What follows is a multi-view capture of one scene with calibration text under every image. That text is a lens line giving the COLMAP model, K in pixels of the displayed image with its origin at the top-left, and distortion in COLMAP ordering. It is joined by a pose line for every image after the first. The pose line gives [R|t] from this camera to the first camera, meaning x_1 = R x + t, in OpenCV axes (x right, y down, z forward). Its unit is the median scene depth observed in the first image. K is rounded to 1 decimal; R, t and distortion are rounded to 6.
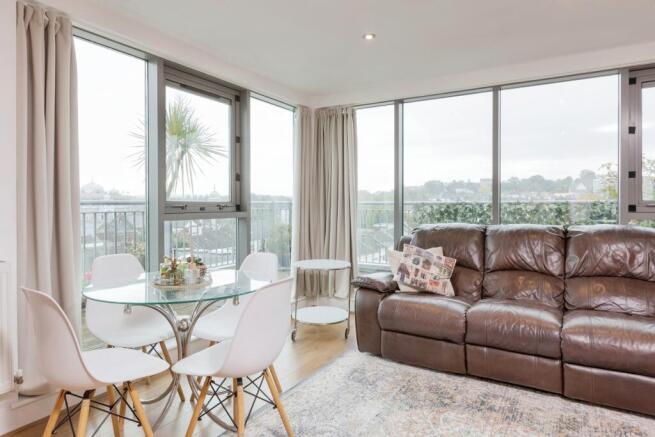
lens RADIAL K [[403.5, 0, 330.5], [0, 403.5, 204.5], [0, 0, 1]] dist [0.022285, -0.000578]
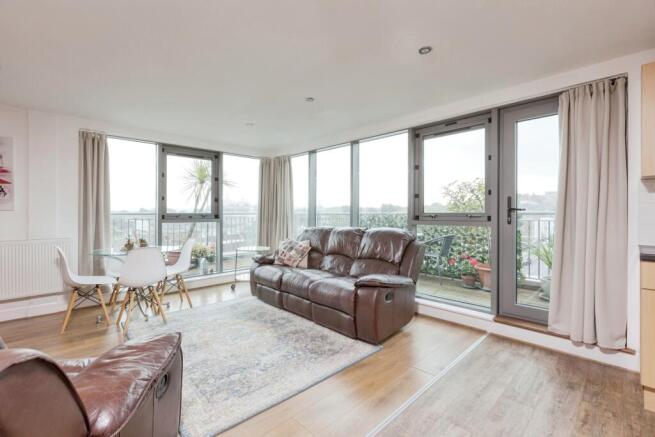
lens RADIAL K [[294.1, 0, 327.5], [0, 294.1, 218.5], [0, 0, 1]] dist [-0.001218, 0.000024]
pose [[0.961945, 0.005002, -0.273196, 0.699724], [-0.000610, 0.999869, 0.016161, -0.004965], [0.273241, -0.015379, 0.961823, -0.167384]]
